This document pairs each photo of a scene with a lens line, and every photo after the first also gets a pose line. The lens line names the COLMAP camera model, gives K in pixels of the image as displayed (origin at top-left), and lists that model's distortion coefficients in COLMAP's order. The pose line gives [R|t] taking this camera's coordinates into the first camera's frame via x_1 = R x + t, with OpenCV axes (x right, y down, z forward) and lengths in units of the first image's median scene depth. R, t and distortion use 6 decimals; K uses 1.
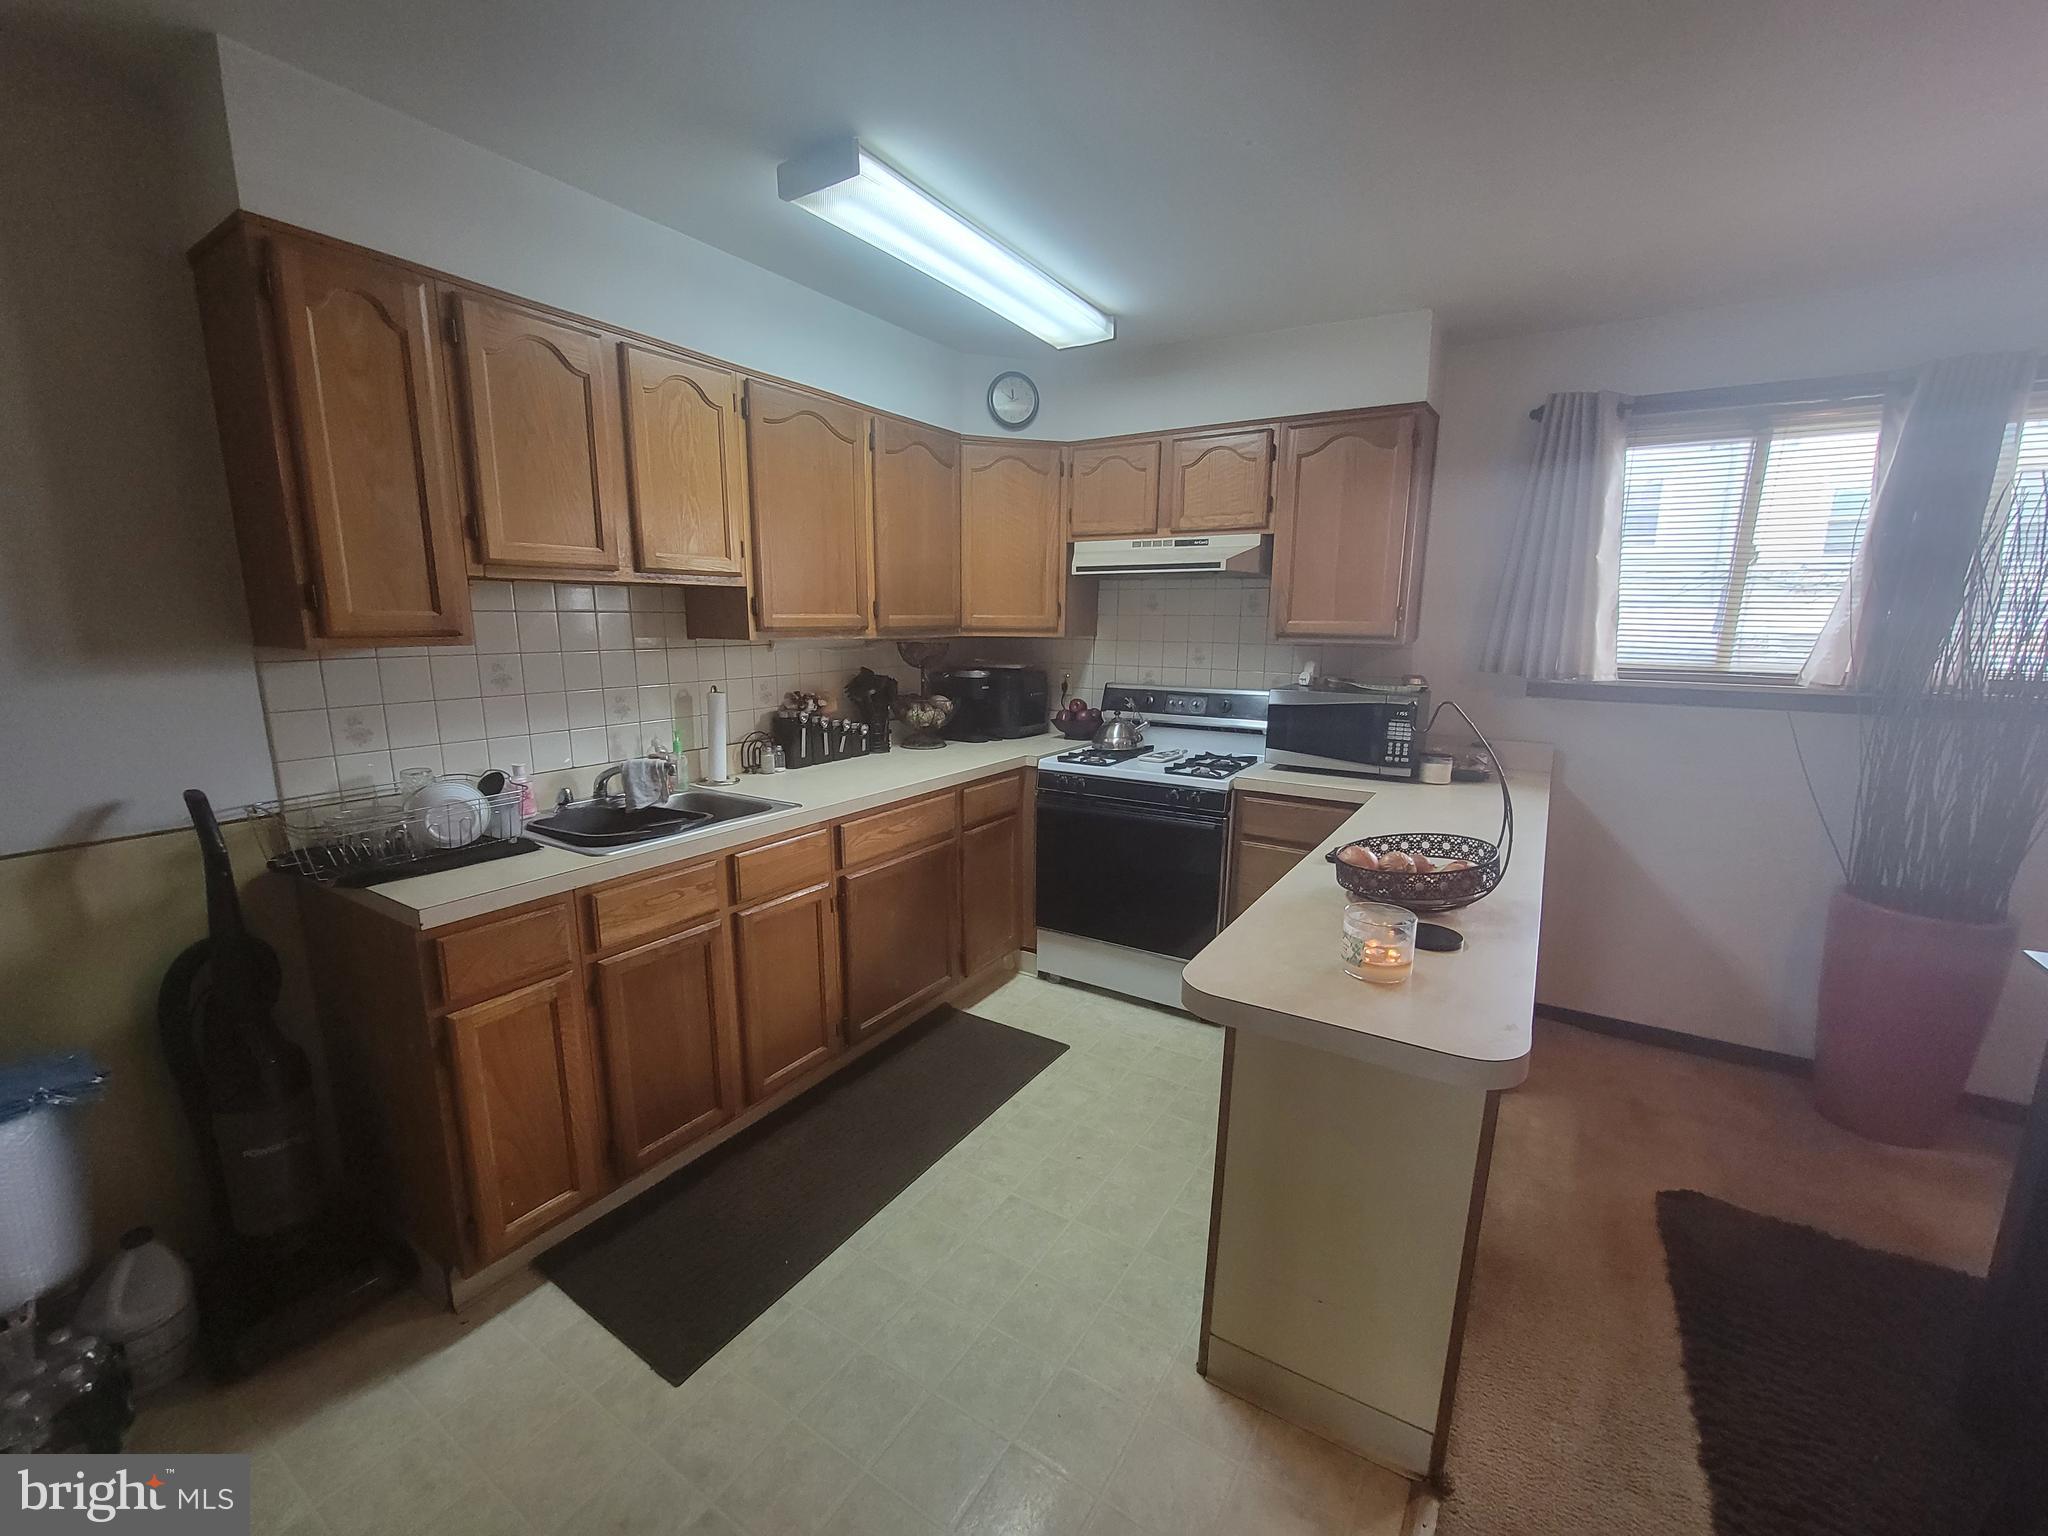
lens RADIAL K [[832.6, 0, 1018.8], [0, 832.6, 781.8], [0, 0, 1]] dist [-0.004768, -0.000424]
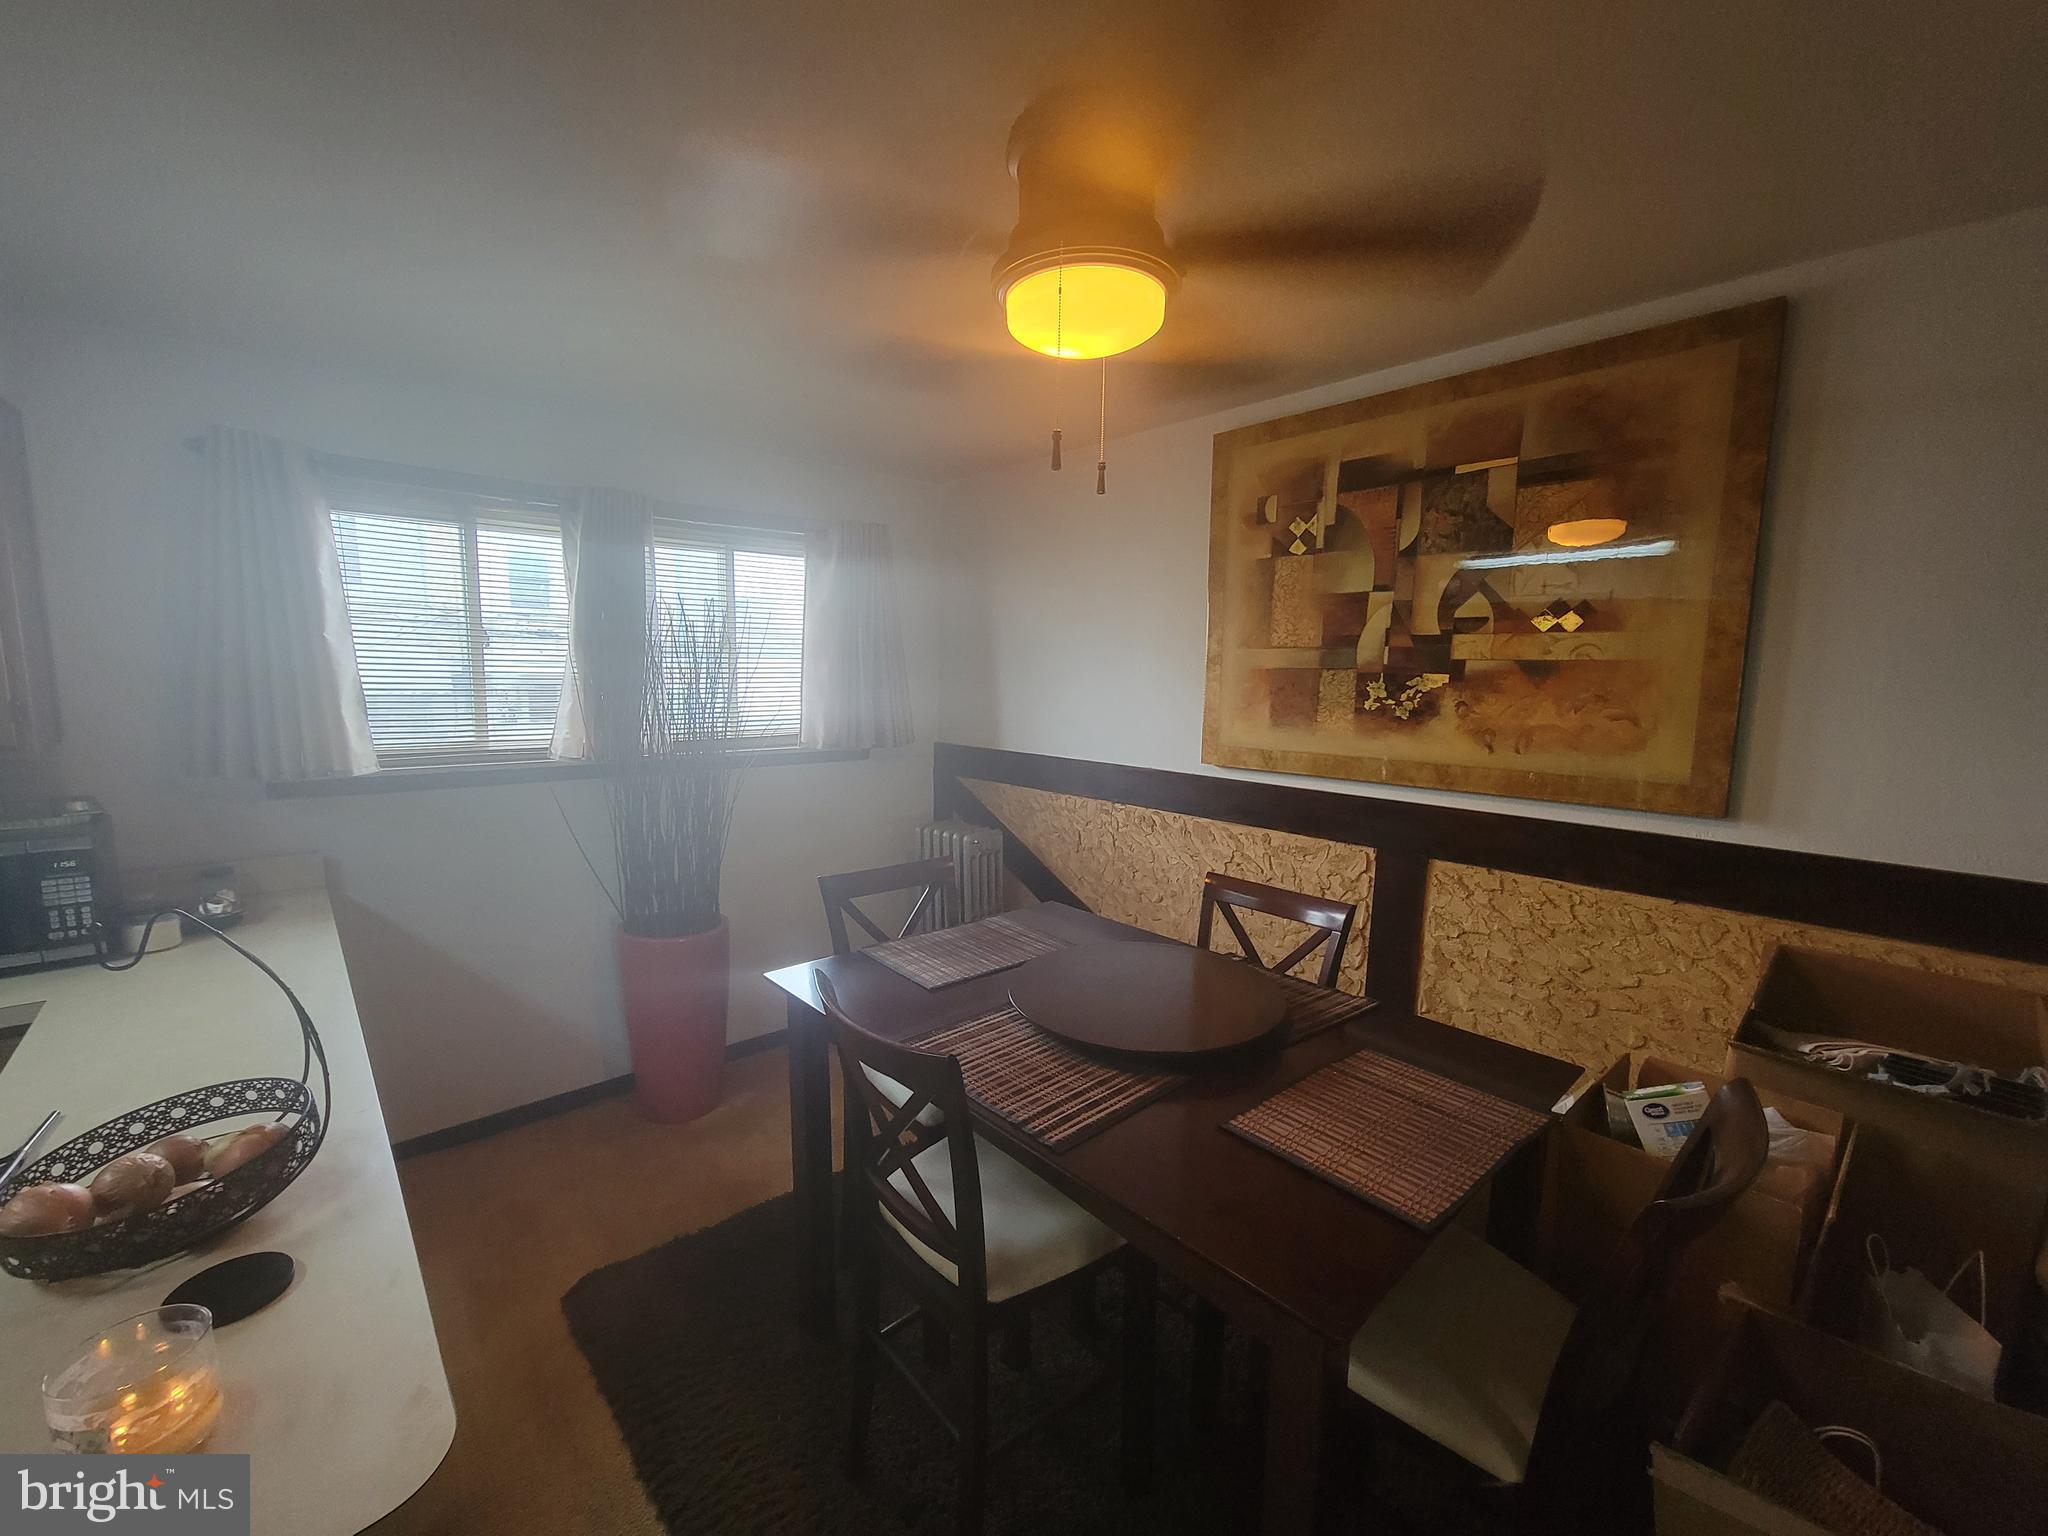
lens RADIAL K [[832.6, 0, 1018.8], [0, 832.6, 781.8], [0, 0, 1]] dist [-0.004768, -0.000424]
pose [[0.267829, -0.136845, 0.953699, 0.054477], [0.171863, 0.980772, 0.092465, -0.079817], [-0.948014, 0.139141, 0.286198, 0.101497]]
